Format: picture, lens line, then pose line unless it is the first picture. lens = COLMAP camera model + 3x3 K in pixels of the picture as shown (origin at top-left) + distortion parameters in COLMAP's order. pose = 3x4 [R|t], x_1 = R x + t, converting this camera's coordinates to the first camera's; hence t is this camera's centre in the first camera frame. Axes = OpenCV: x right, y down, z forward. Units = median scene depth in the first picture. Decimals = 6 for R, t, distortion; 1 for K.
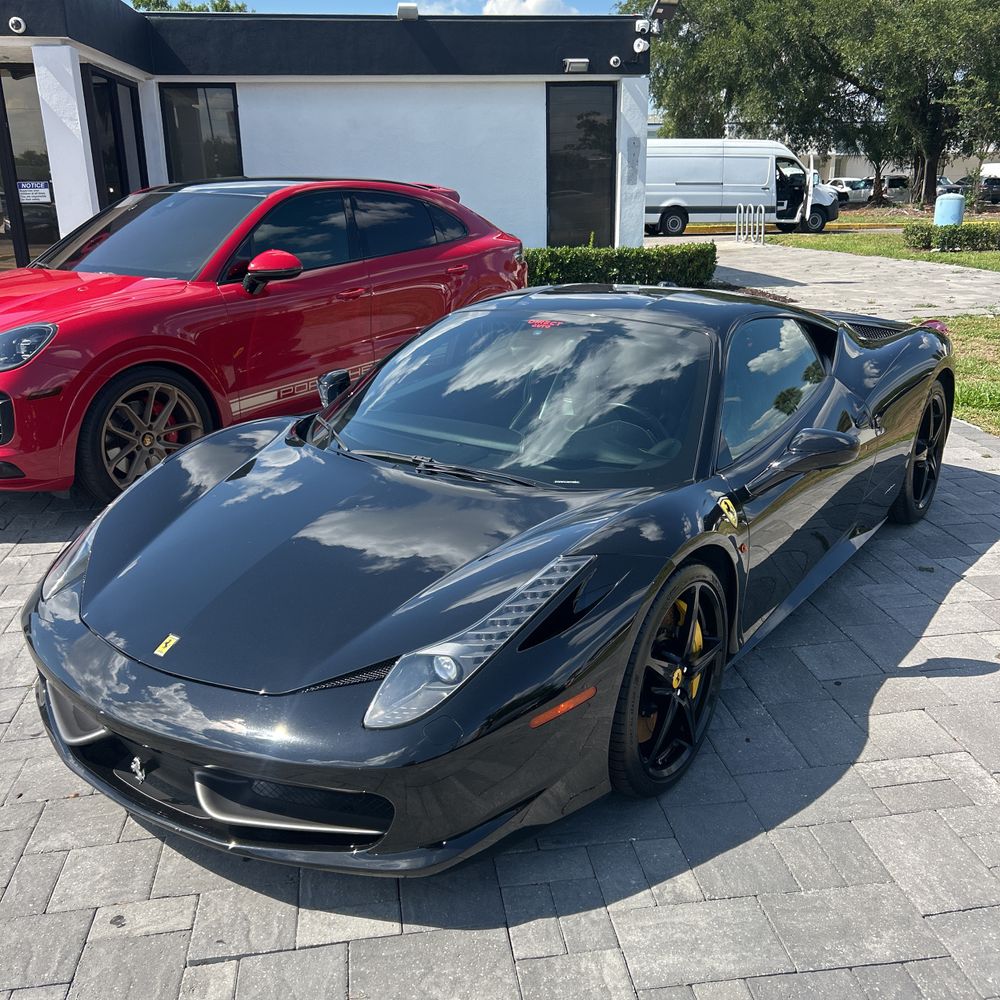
lens RADIAL K [[1006.3, 0, 497.5], [0, 1006.3, 499.6], [0, 0, 1]] dist [0.014621, -0.010869]
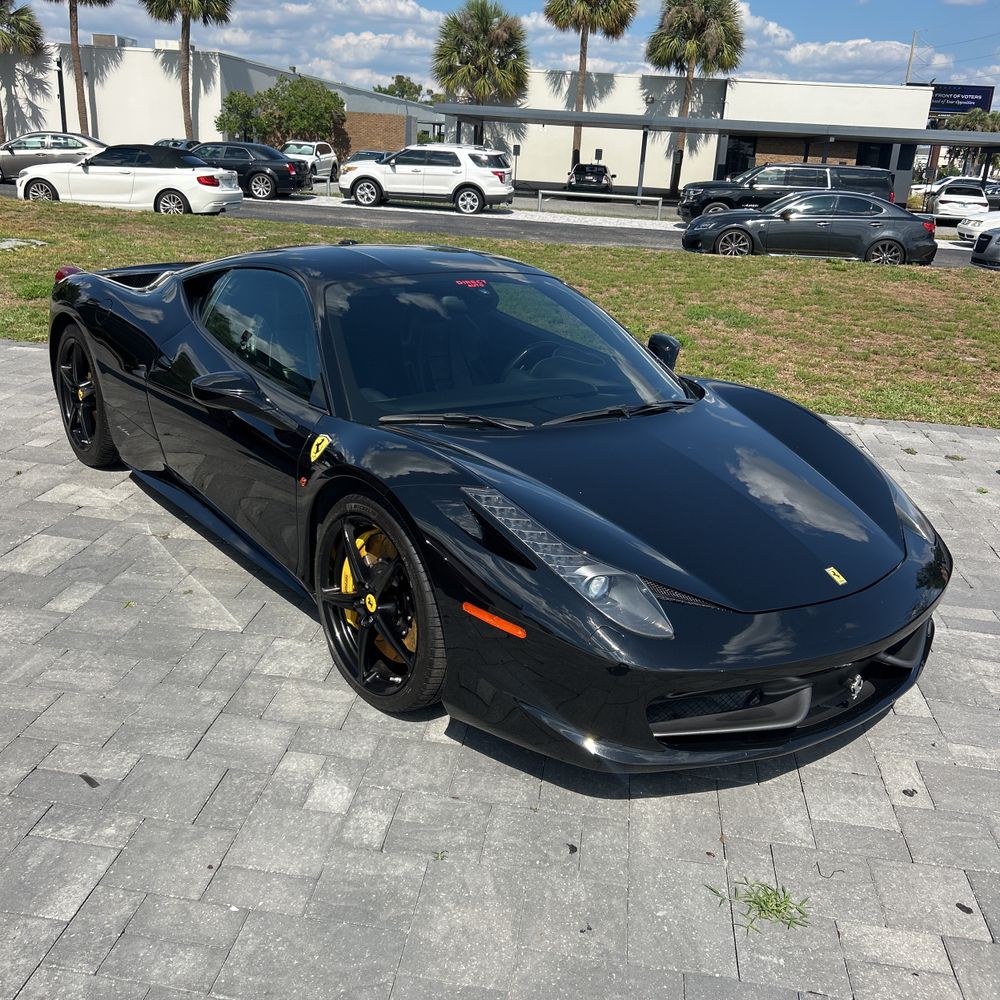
lens RADIAL K [[1012.0, 0, 507.9], [0, 1012.0, 495.1], [0, 0, 1]] dist [0.011142, 0.002297]
pose [[0.263446, -0.279699, 0.923236, -0.266908], [0.231082, 0.947478, 0.221104, -0.051335], [-0.936588, 0.155094, 0.314243, 0.180066]]
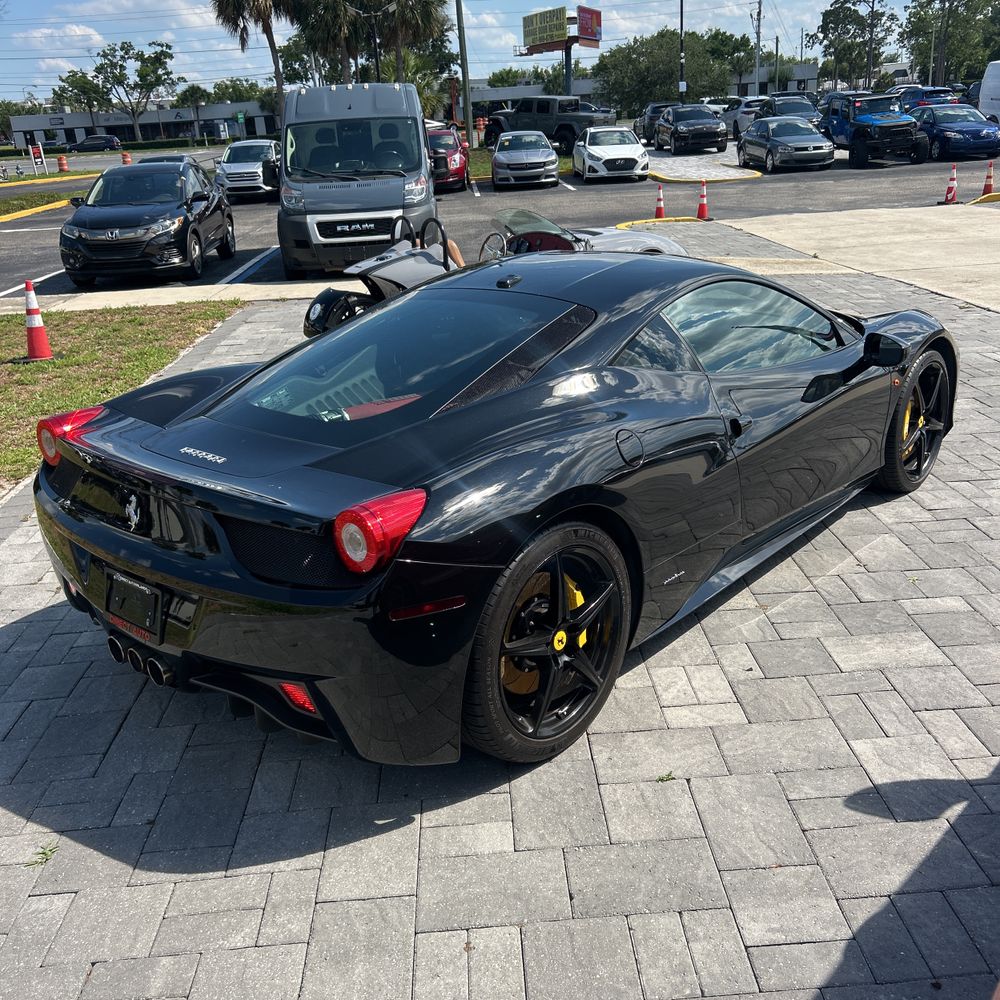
lens RADIAL K [[1006.3, 0, 497.5], [0, 1006.3, 499.6], [0, 0, 1]] dist [0.014621, -0.010869]
pose [[-0.991099, 0.033550, 0.128833, 0.021962], [0.106623, 0.779518, 0.617238, -0.192334], [-0.079719, 0.625481, -0.776156, 0.574460]]
